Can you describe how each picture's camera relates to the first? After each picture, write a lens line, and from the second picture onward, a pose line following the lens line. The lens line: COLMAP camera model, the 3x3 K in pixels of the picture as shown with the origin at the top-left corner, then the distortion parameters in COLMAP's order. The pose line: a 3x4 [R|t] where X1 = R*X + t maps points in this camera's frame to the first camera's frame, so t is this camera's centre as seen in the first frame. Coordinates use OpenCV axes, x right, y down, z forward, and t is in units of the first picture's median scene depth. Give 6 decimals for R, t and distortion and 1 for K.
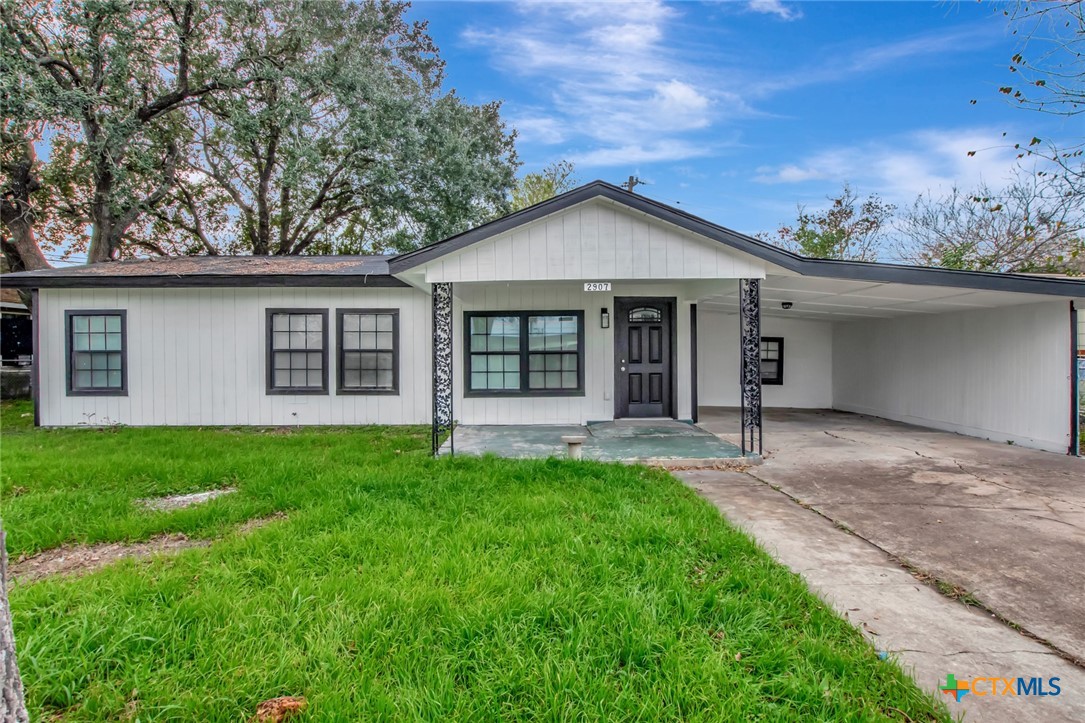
lens RADIAL K [[528.7, 0, 542.5], [0, 528.7, 361.5], [0, 0, 1]] dist [-0.026056, 0.000551]
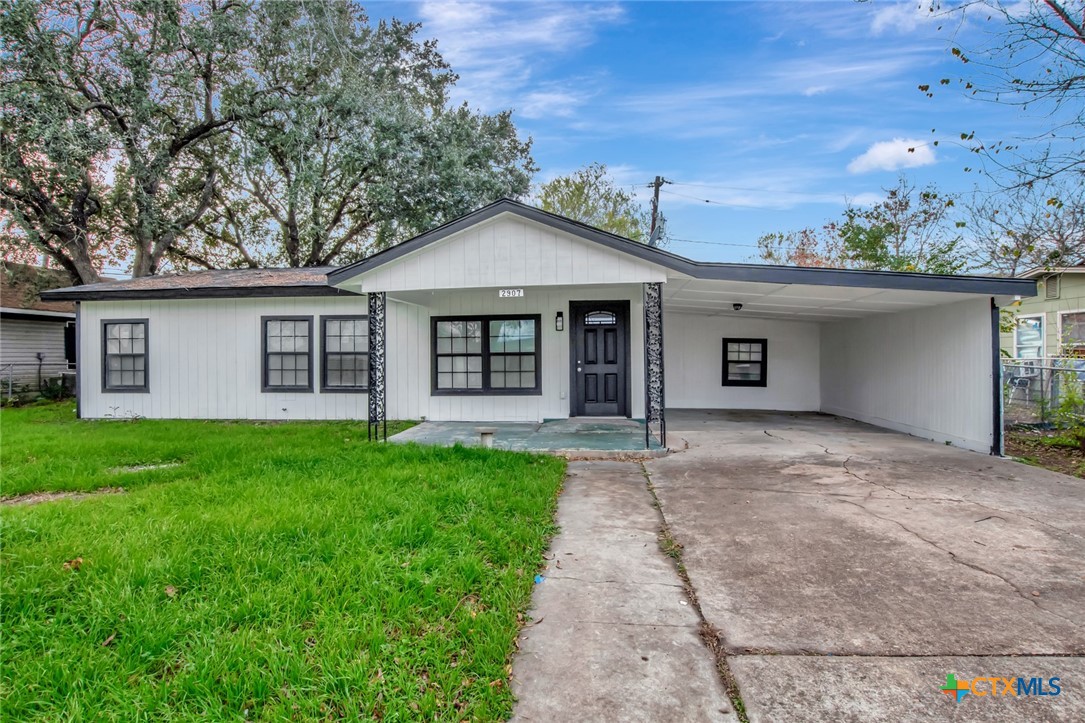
lens RADIAL K [[549.8, 0, 540.4], [0, 549.8, 361.6], [0, 0, 1]] dist [-0.022334, 0.000337]
pose [[0.992378, -0.002291, -0.123212, 0.213370], [0.000920, 0.999937, -0.011187, 0.010731], [0.123230, 0.010988, 0.992317, -0.093234]]
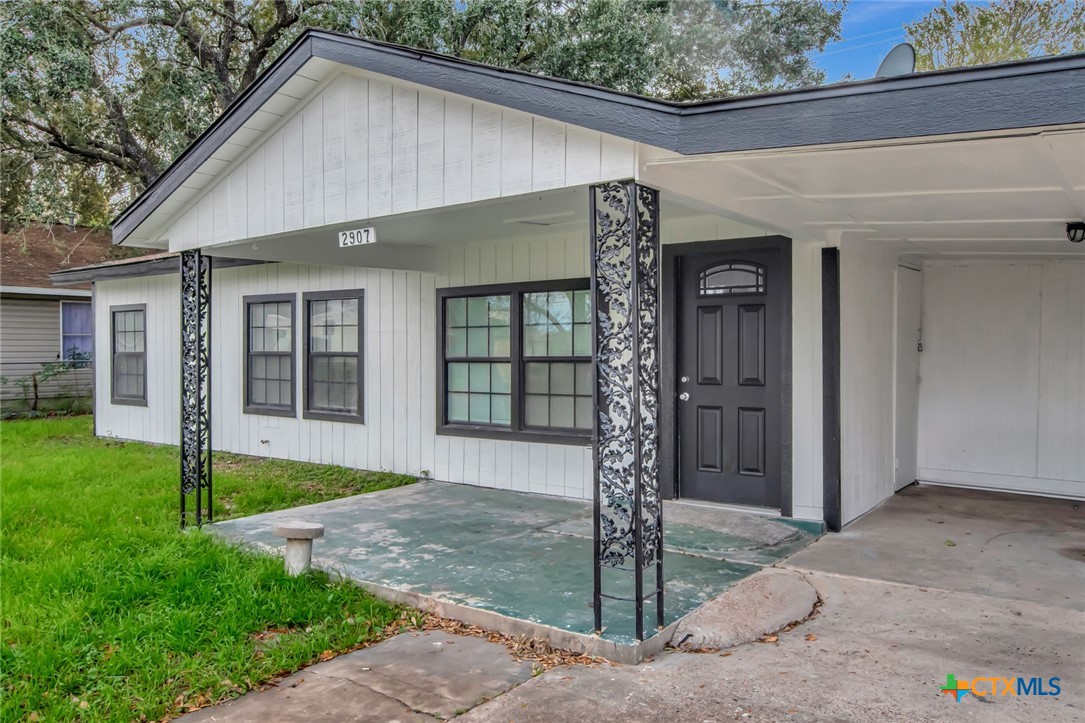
lens RADIAL K [[825.7, 0, 525.8], [0, 825.7, 361.6], [0, 0, 1]] dist [0.001531, 0.002736]
pose [[0.781957, 0.010874, -0.623237, 0.507258], [-0.011186, 0.999932, 0.003412, -0.017991], [0.623231, 0.004303, 0.782026, 0.334097]]
